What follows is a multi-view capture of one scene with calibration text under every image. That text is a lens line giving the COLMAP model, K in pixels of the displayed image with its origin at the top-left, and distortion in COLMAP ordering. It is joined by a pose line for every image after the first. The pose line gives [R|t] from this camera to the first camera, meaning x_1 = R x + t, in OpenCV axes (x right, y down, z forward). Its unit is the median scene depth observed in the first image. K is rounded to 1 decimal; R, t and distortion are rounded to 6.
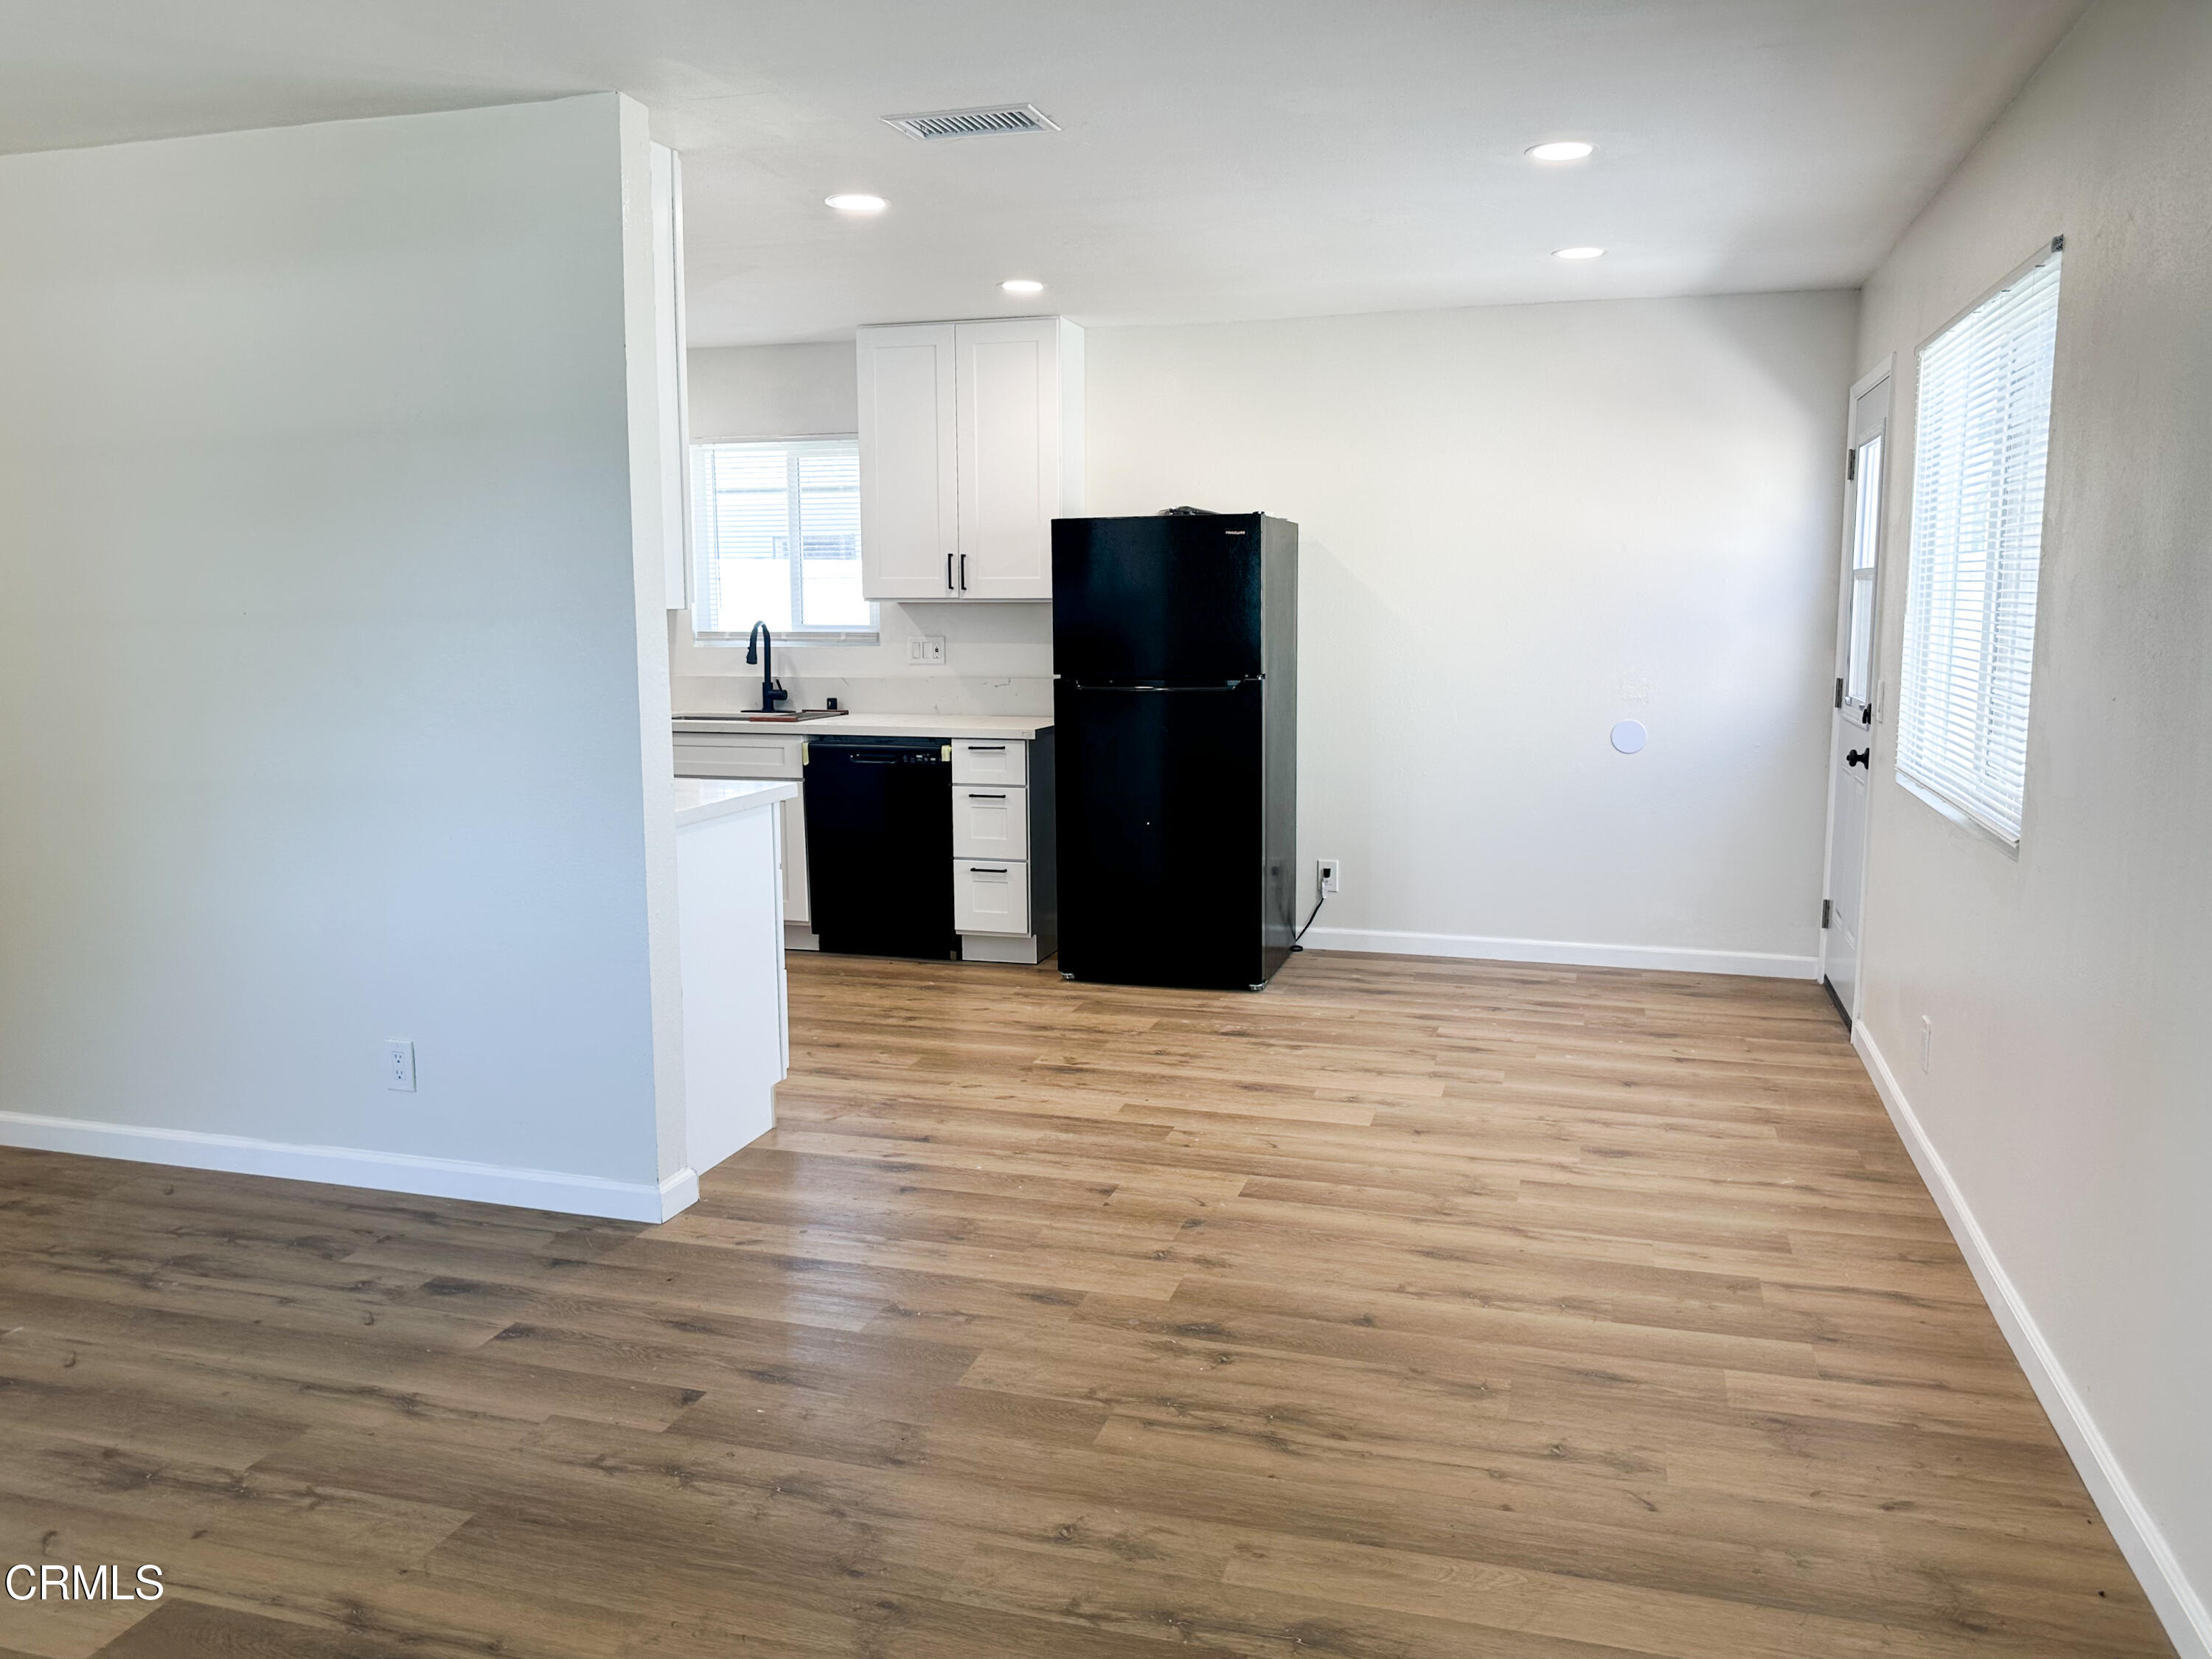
lens RADIAL K [[1631.1, 0, 1106.0], [0, 1631.1, 829.5], [0, 0, 1]] dist [0.009134, -0.001422]
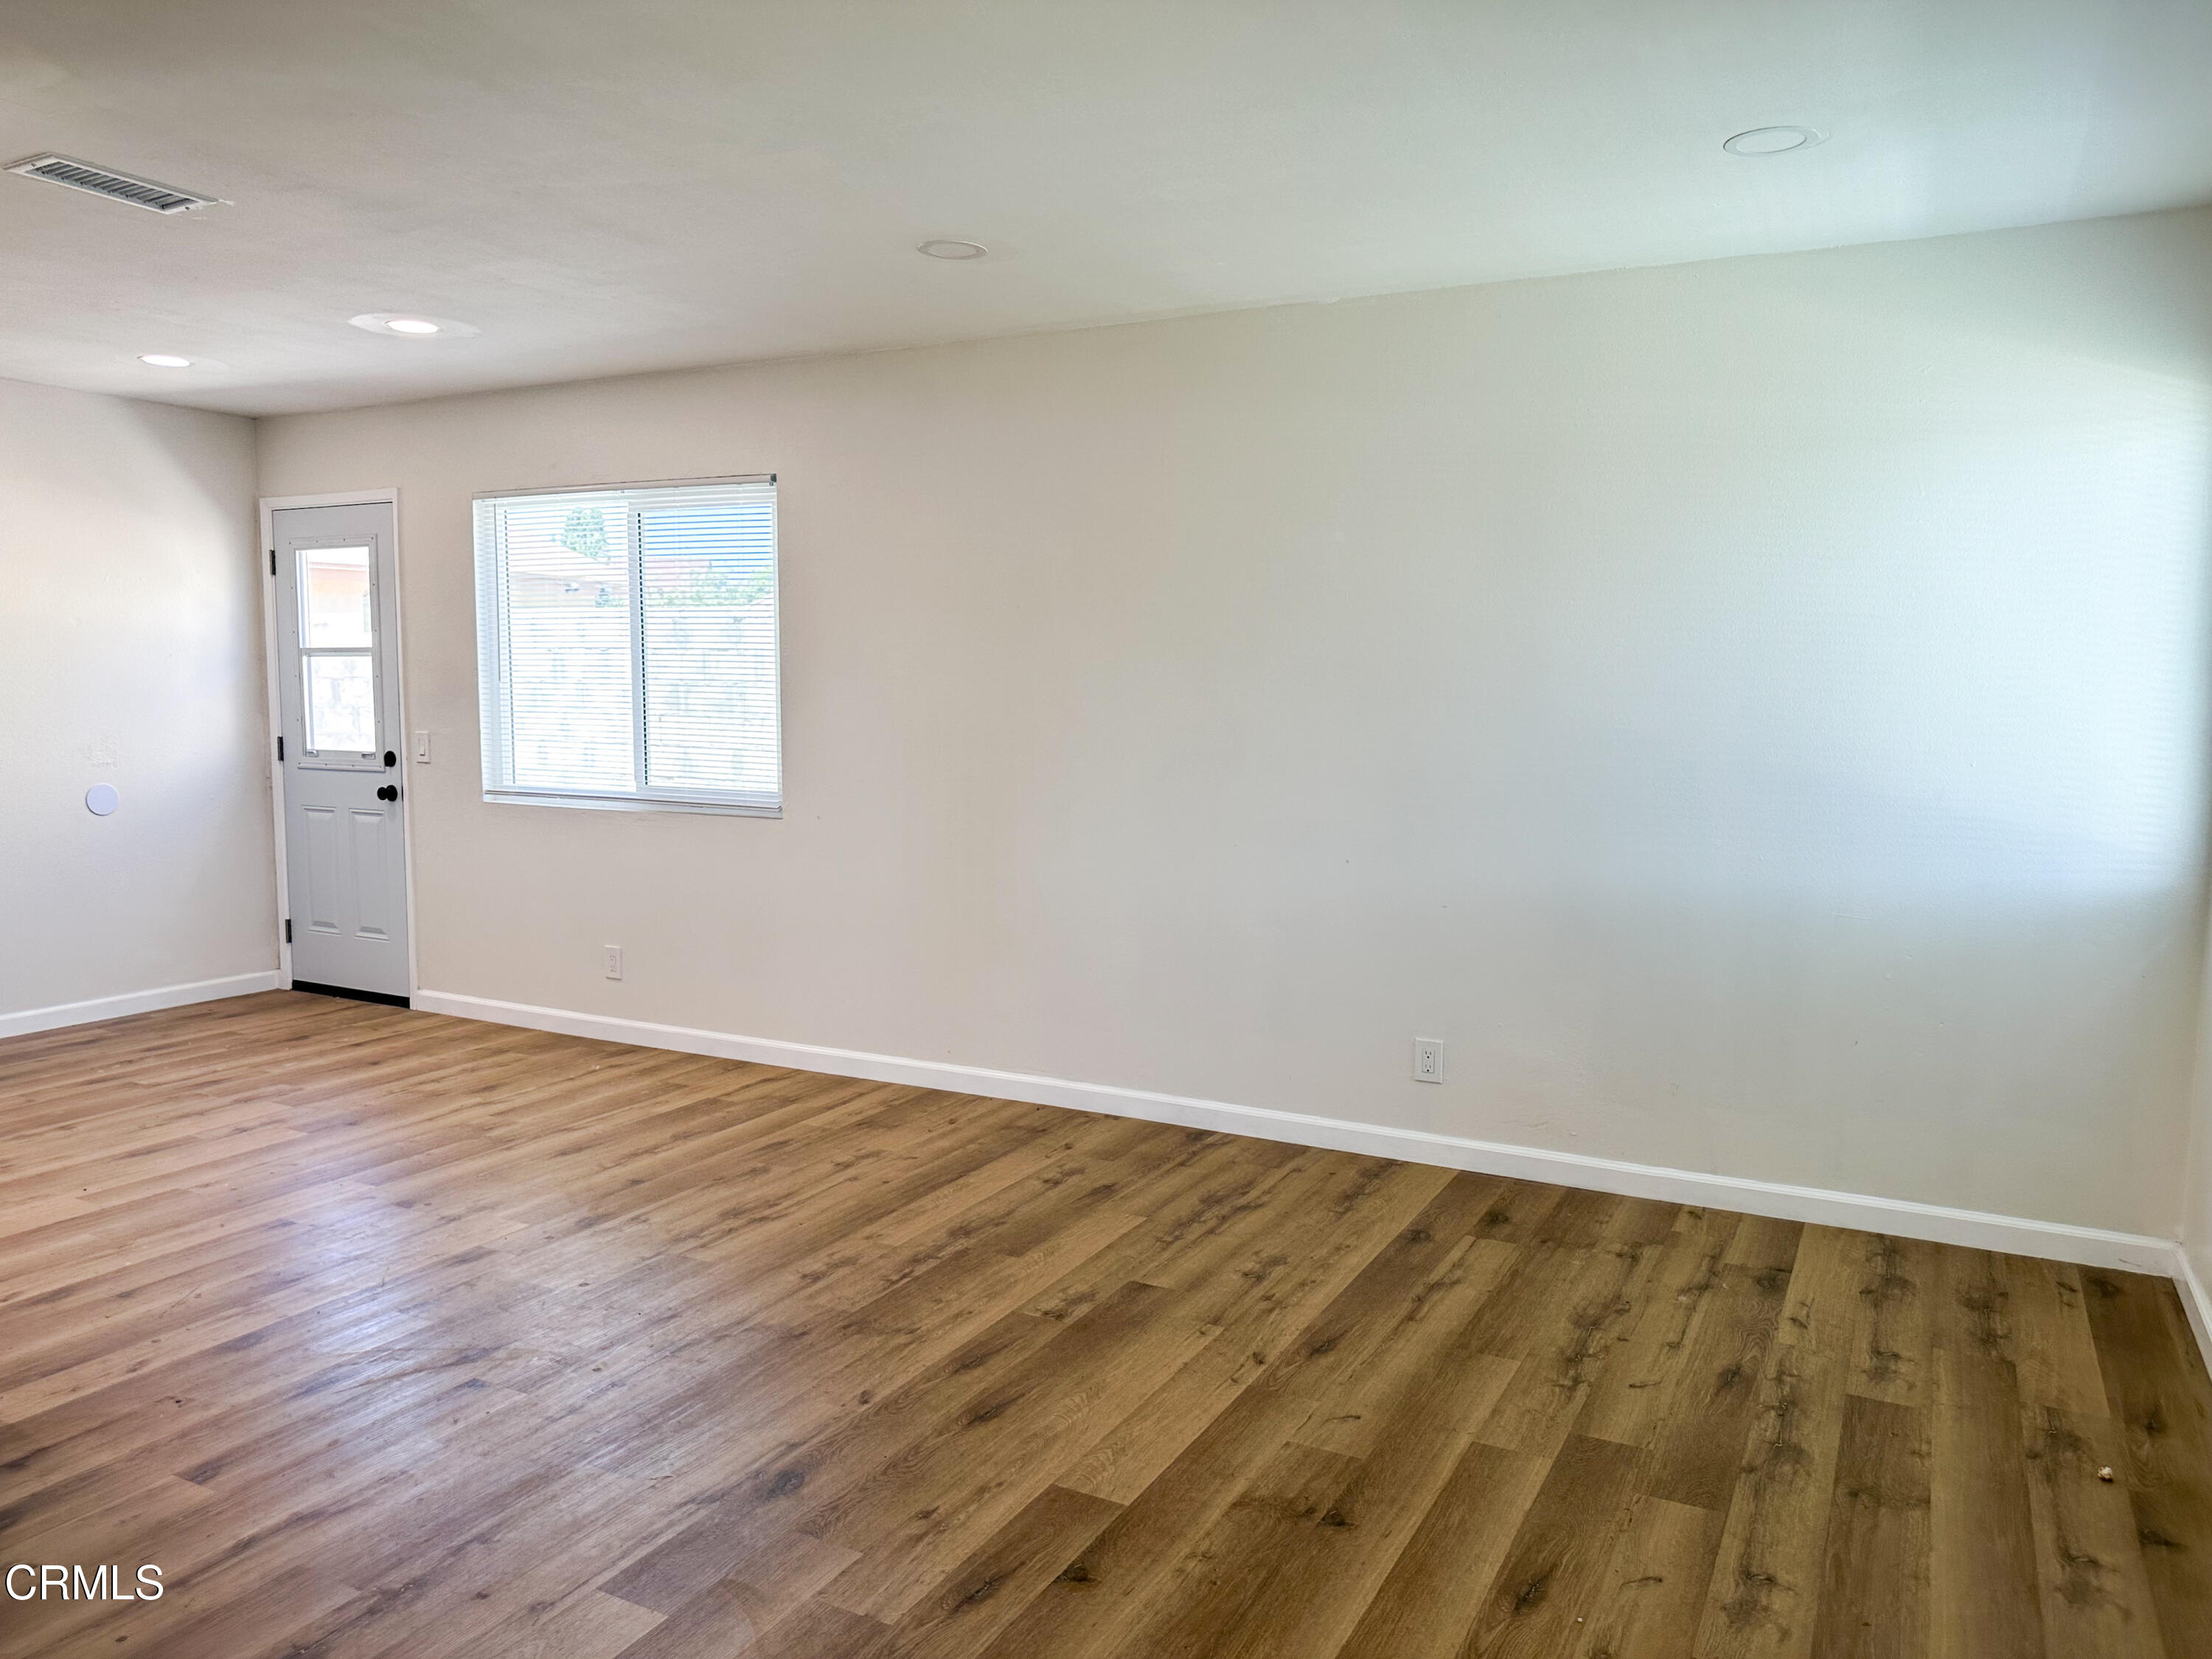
lens RADIAL K [[1631.1, 0, 1106.0], [0, 1631.1, 829.5], [0, 0, 1]] dist [0.009134, -0.001422]
pose [[0.193257, -0.088015, 0.977192, -0.999277], [0.133745, 0.989035, 0.062631, -0.027454], [-0.971990, 0.118591, 0.202910, 0.265362]]
